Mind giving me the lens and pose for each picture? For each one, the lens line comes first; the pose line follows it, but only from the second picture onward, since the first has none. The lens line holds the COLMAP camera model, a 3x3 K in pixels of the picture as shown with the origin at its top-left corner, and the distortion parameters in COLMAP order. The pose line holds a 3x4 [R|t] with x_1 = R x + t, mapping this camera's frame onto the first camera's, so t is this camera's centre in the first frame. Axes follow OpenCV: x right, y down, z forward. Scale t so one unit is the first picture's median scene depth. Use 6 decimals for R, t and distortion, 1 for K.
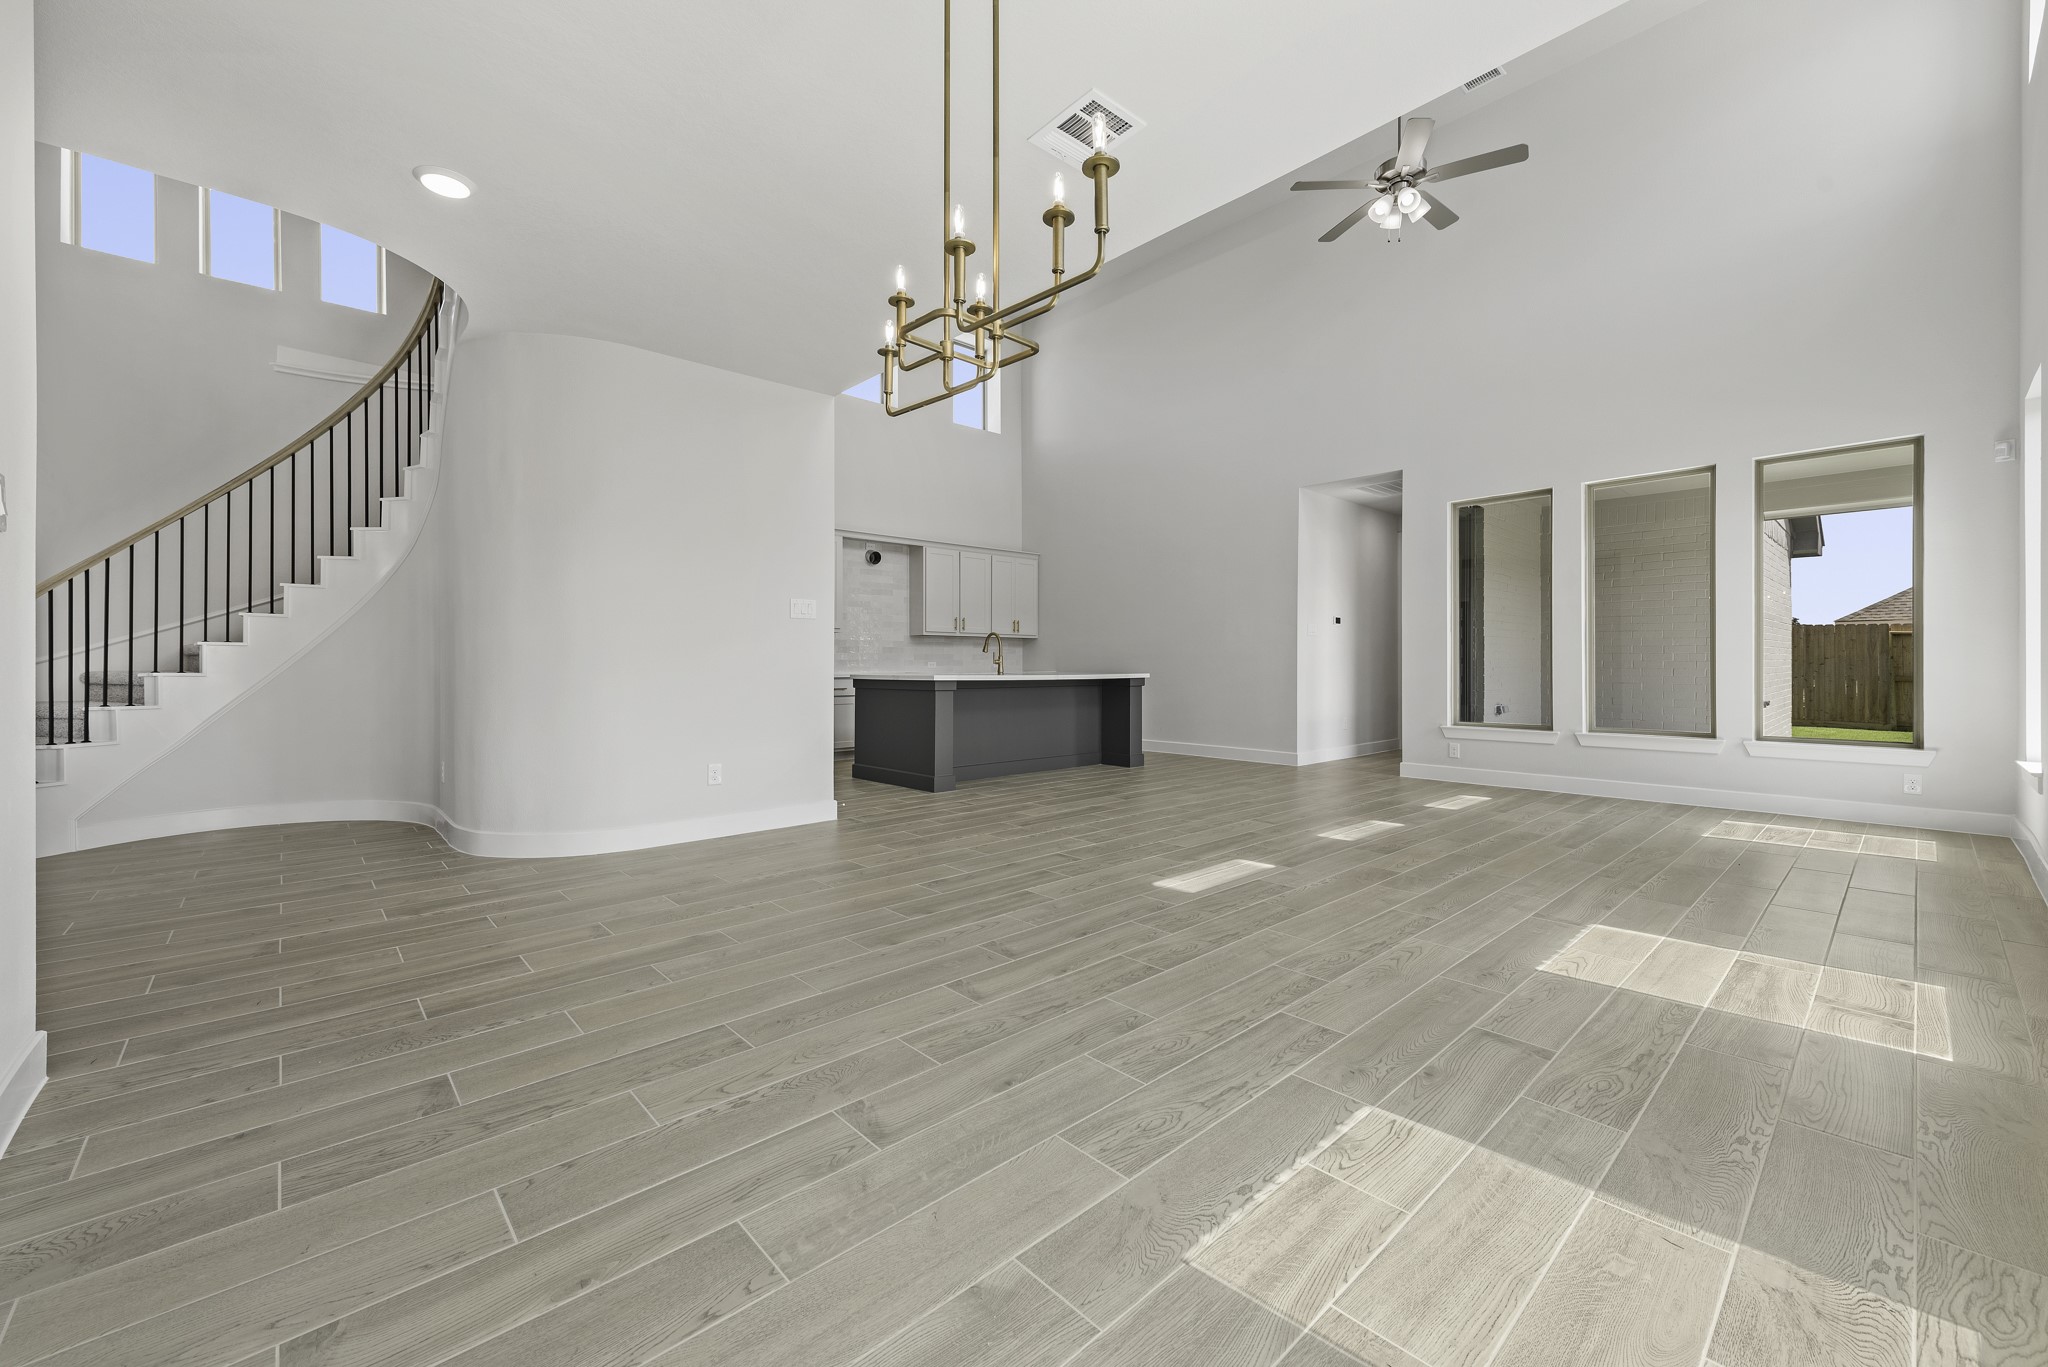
lens RADIAL K [[805.4, 0, 1018.9], [0, 805.4, 672.9], [0, 0, 1]] dist [0.007962, -0.003230]
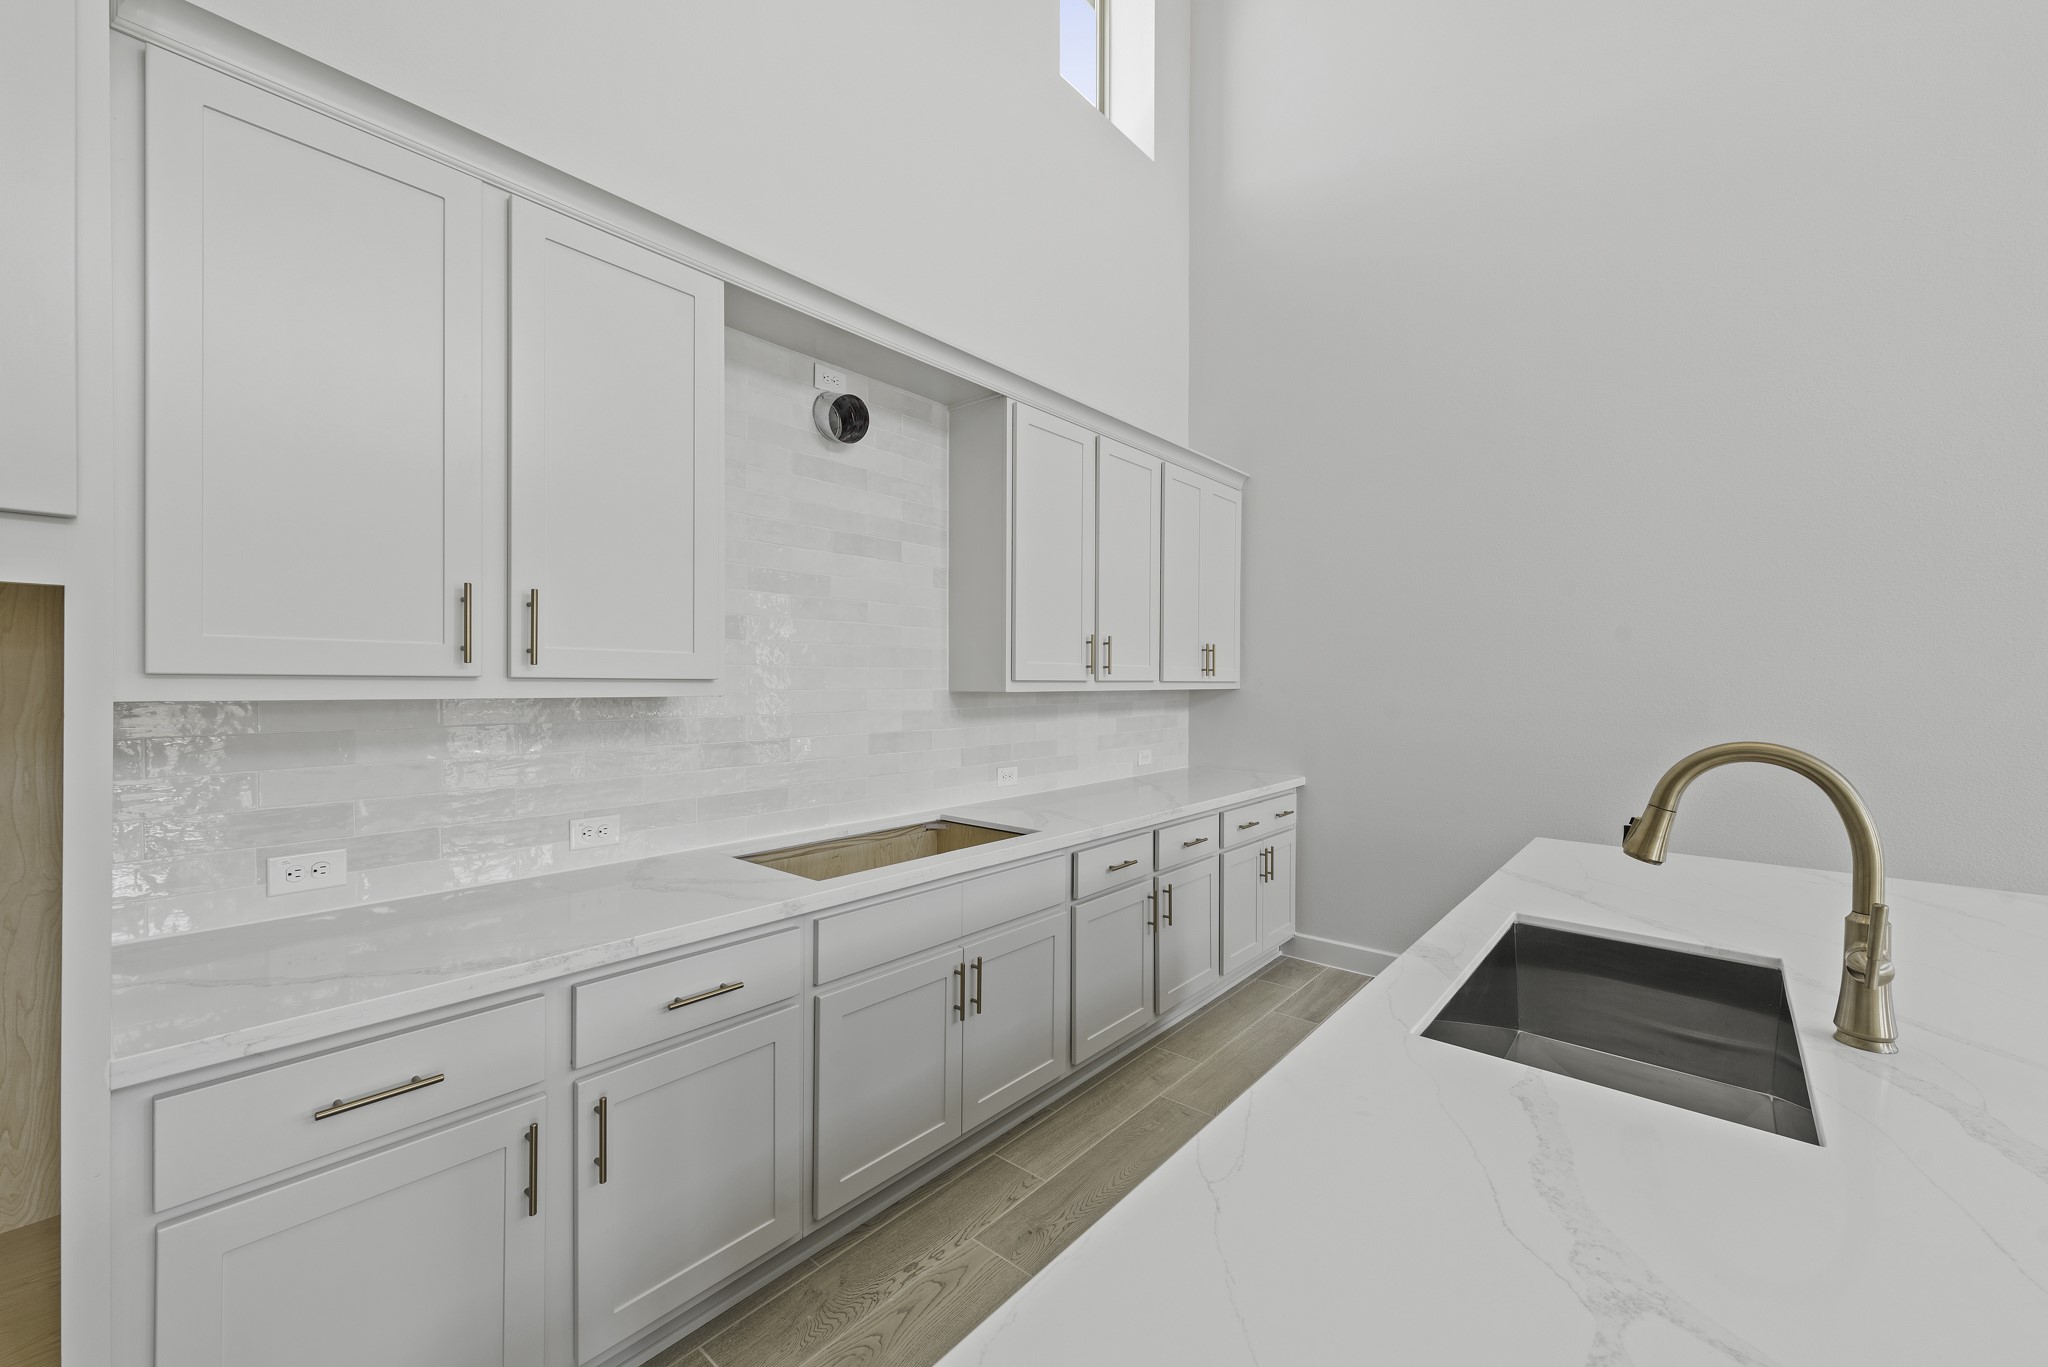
lens RADIAL K [[805.4, 0, 1022.5], [0, 805.4, 685.9], [0, 0, 1]] dist [0.007962, -0.003230]
pose [[0.989497, -0.010046, 0.144207, -0.163035], [0.011933, 0.999854, -0.012225, -0.047557], [-0.144063, 0.013817, 0.989472, 0.729558]]
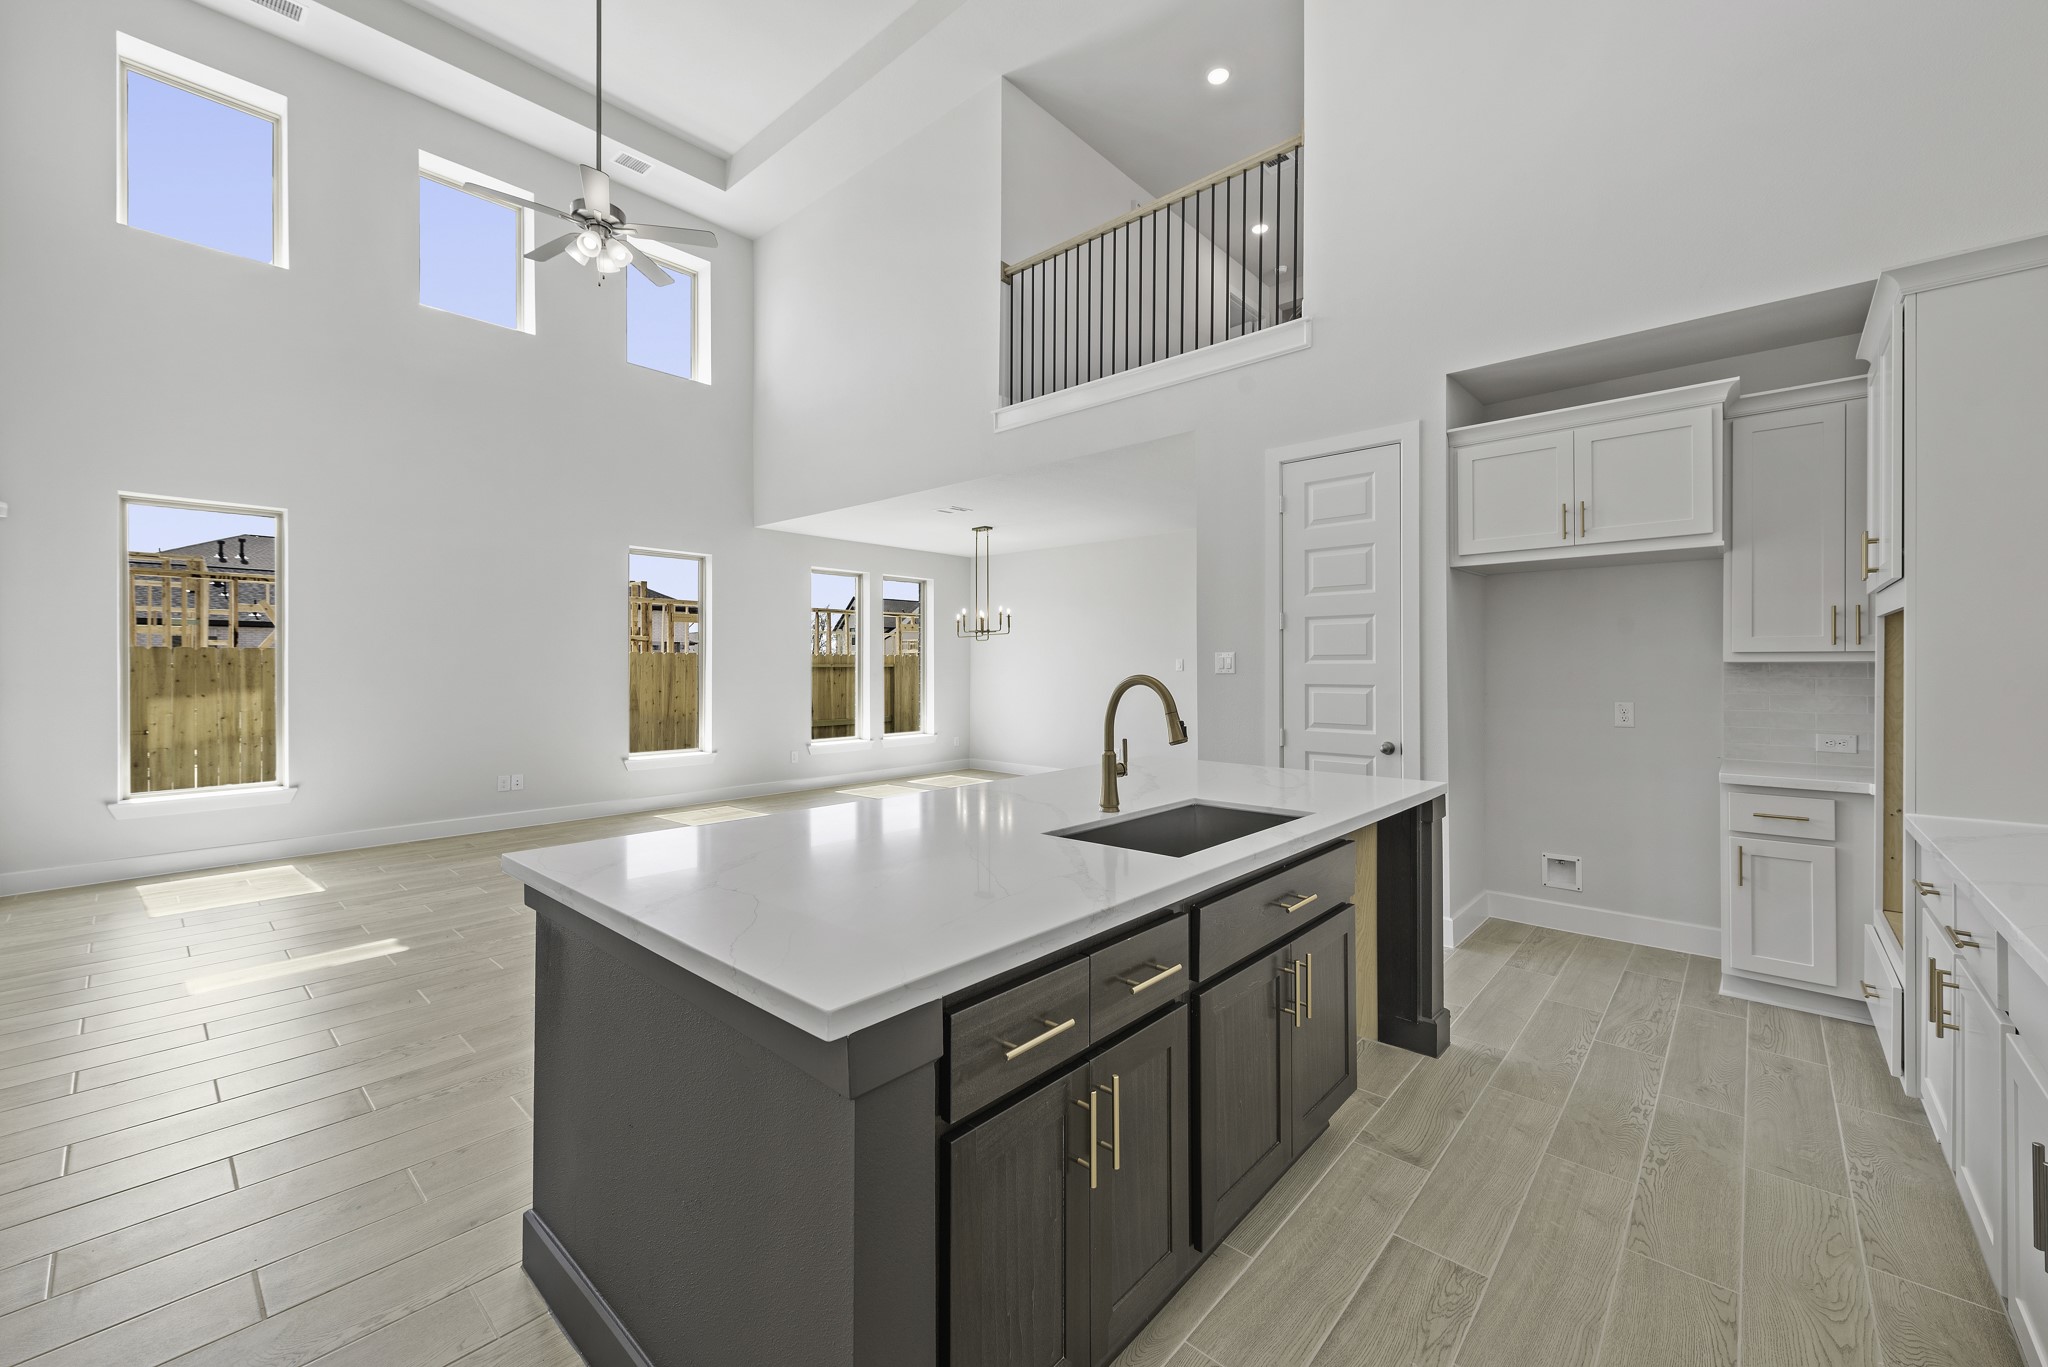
lens RADIAL K [[805.4, 0, 1027.3], [0, 805.4, 662.2], [0, 0, 1]] dist [0.007962, -0.003230]
pose [[-0.993623, -0.003099, -0.112711, 0.032519], [-0.003479, 0.999989, 0.003181, -0.047280], [0.112700, 0.003553, -0.993623, 1.084953]]
